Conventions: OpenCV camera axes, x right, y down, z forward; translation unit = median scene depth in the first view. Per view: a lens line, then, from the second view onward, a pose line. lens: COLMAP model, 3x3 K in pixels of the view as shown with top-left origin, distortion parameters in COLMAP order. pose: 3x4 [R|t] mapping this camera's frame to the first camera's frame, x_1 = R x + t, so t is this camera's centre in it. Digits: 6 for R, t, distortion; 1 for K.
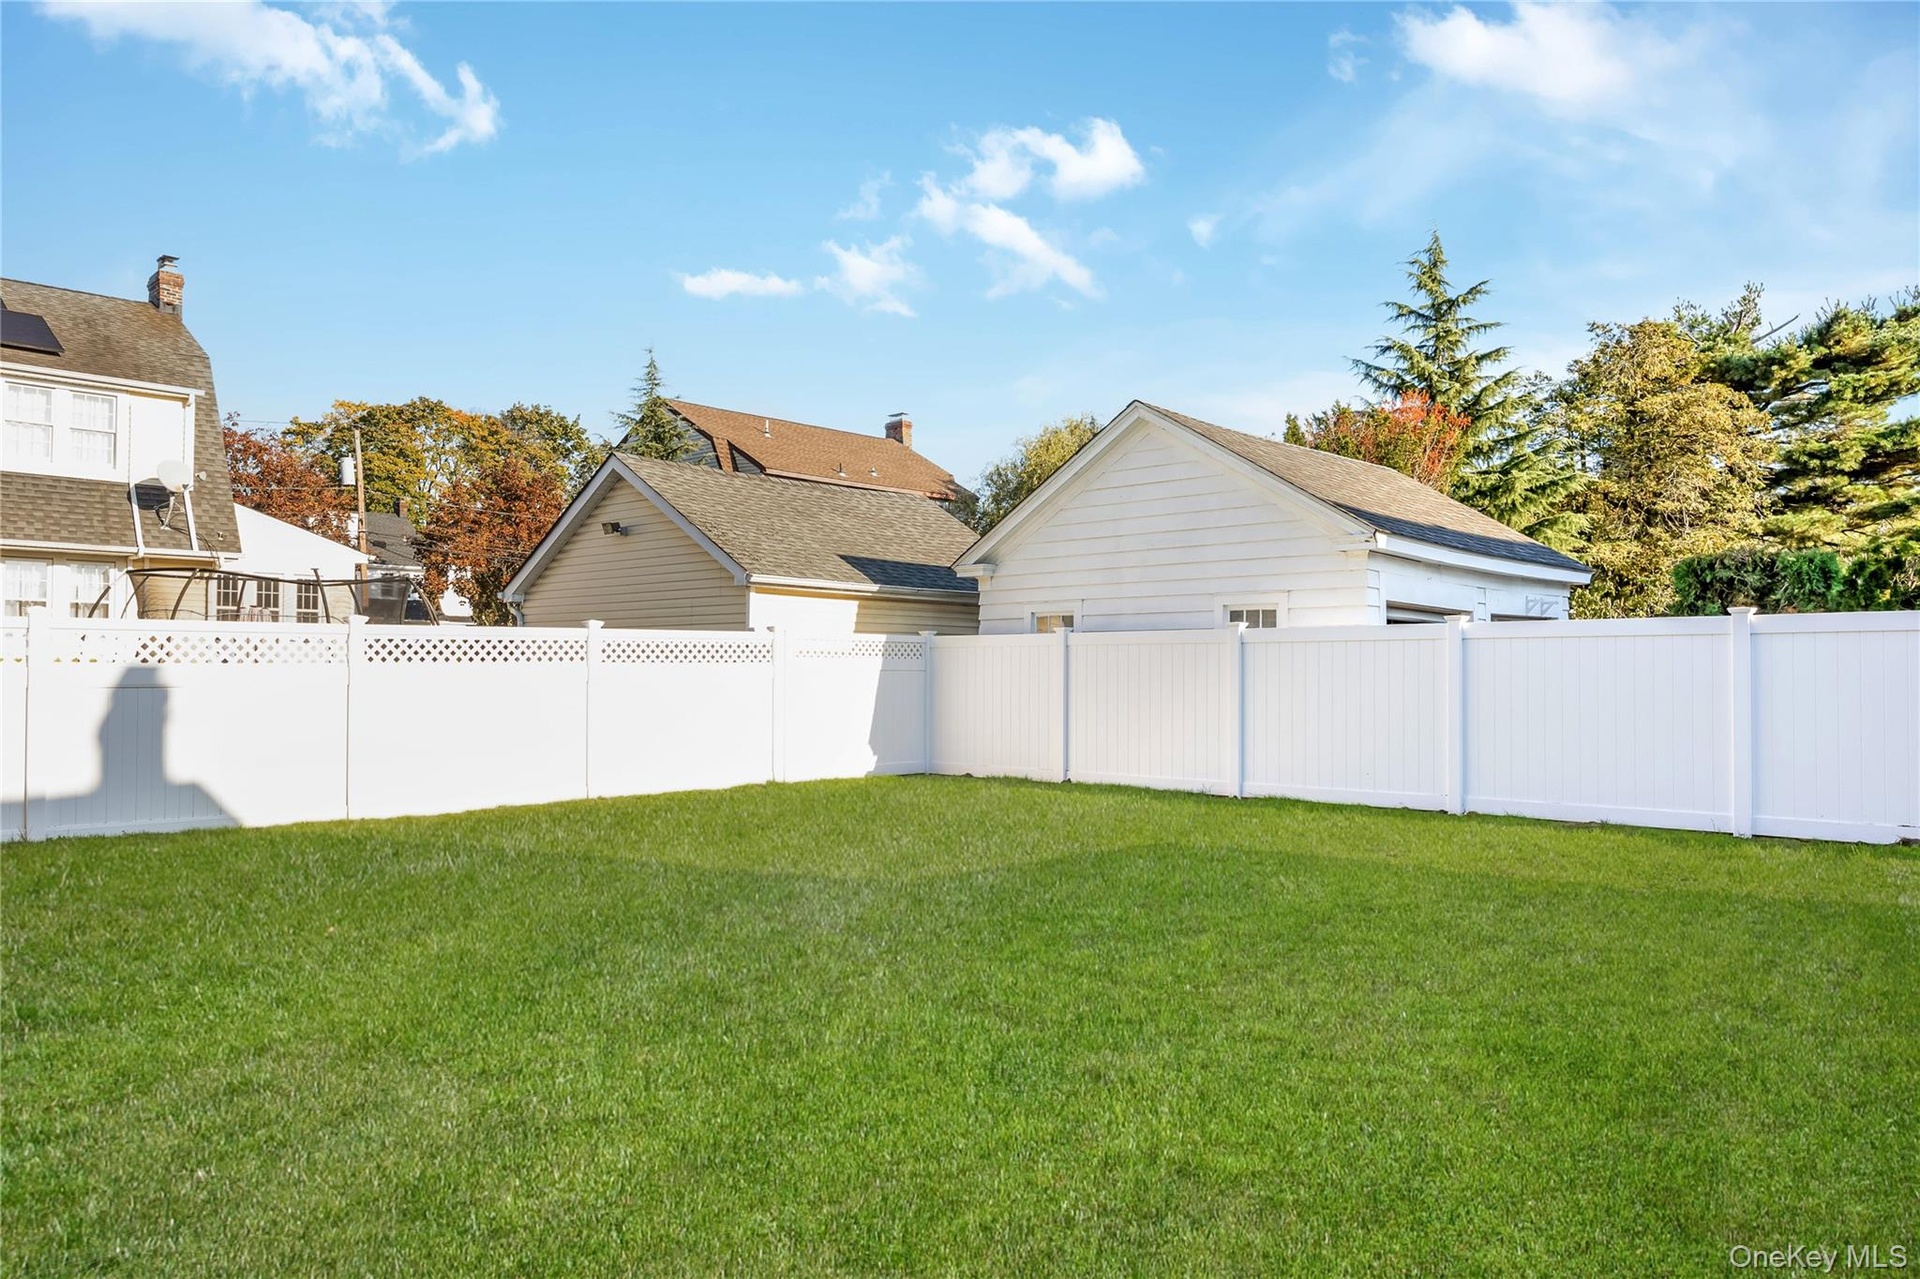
lens RADIAL K [[1320.9, 0, 963.5], [0, 1320.9, 637.2], [0, 0, 1]] dist [0.003094, 0.000270]
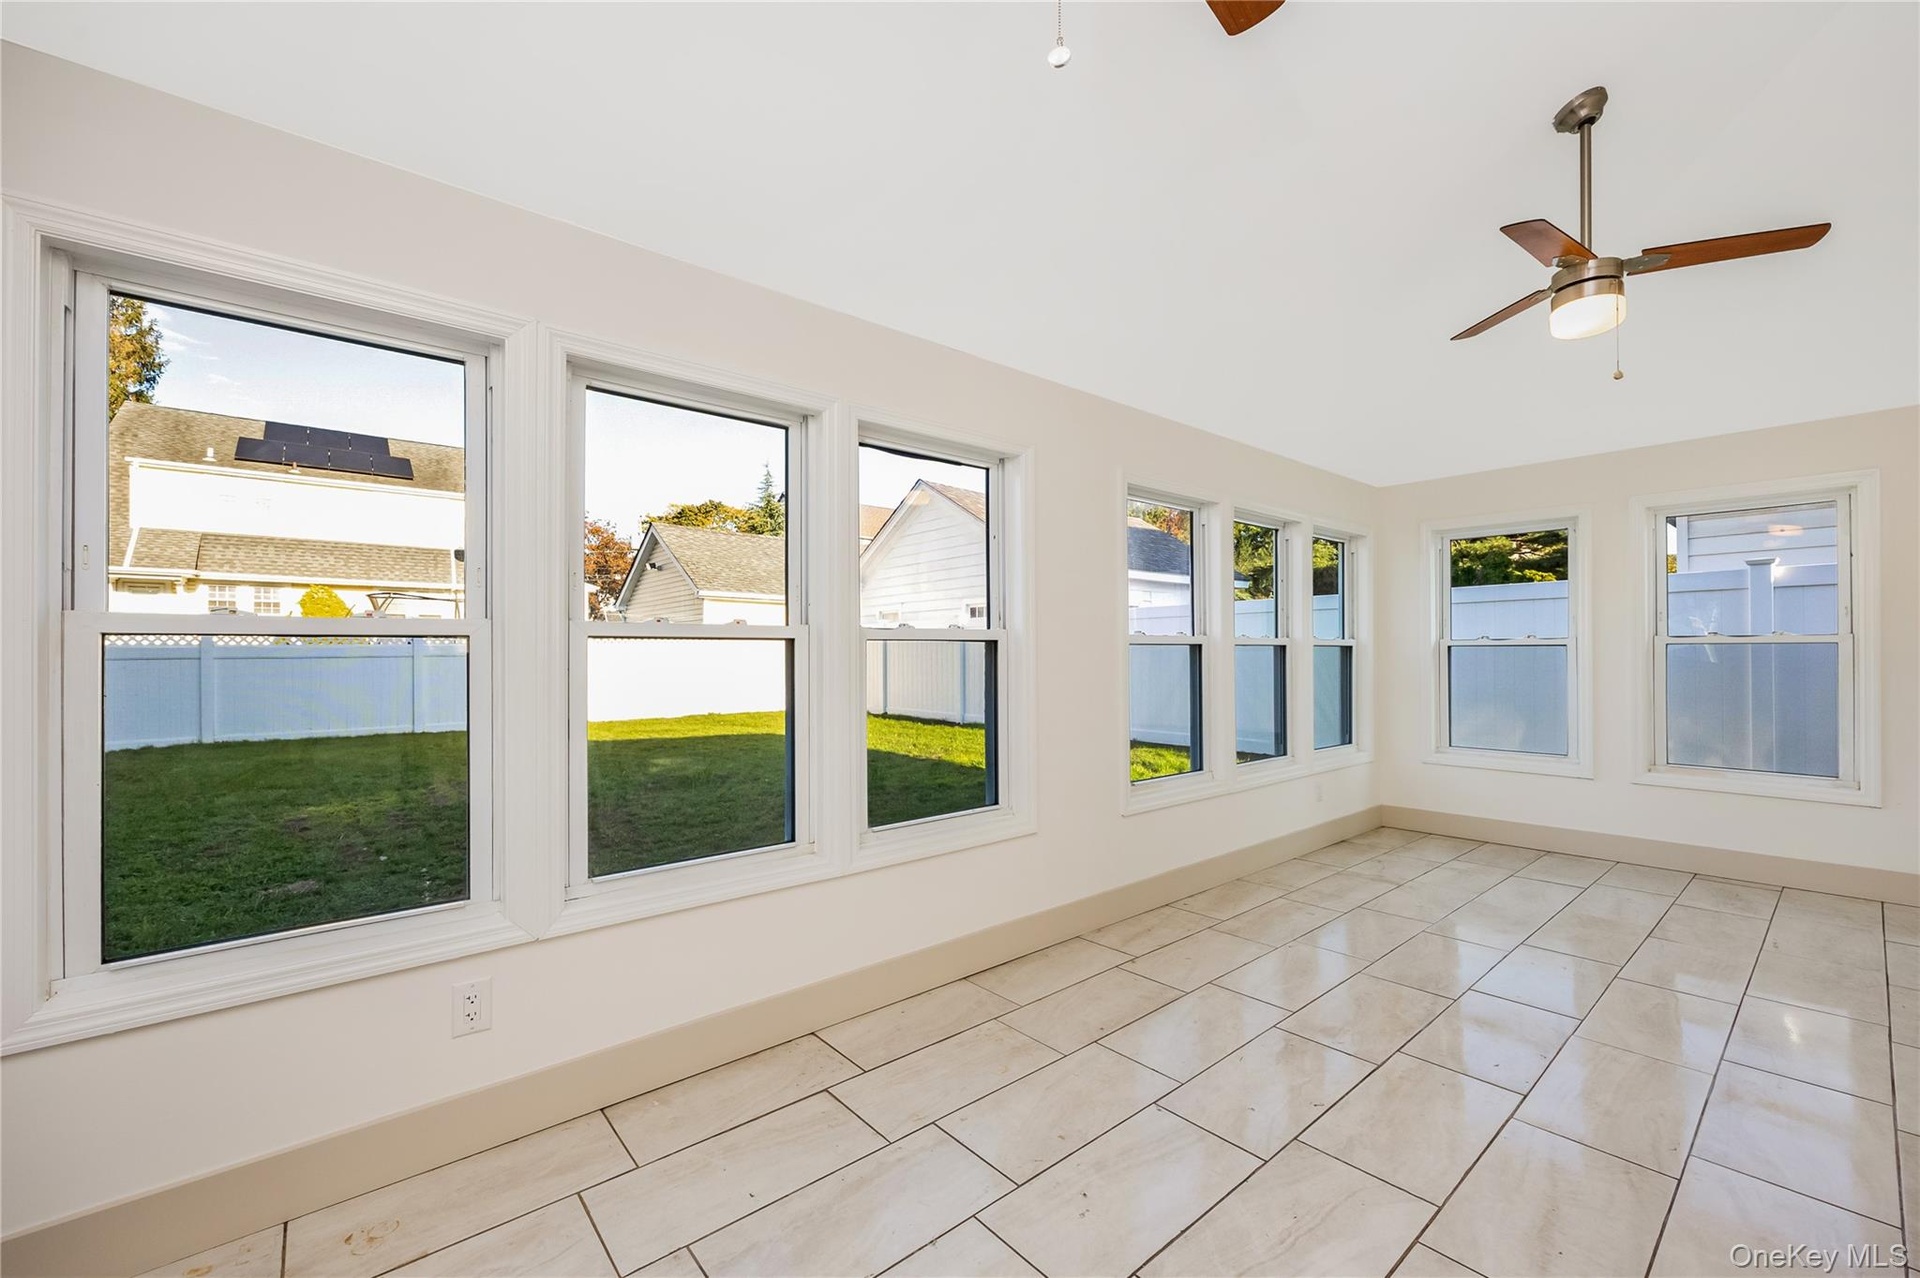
lens RADIAL K [[774.6, 0, 965.5], [0, 774.6, 644.6], [0, 0, 1]] dist [-0.006118, 0.000649]
pose [[0.991523, -0.007275, -0.129731, 0.294782], [0.008942, 0.999885, 0.012273, 0.012014], [0.129627, -0.013329, 0.991473, 0.060096]]
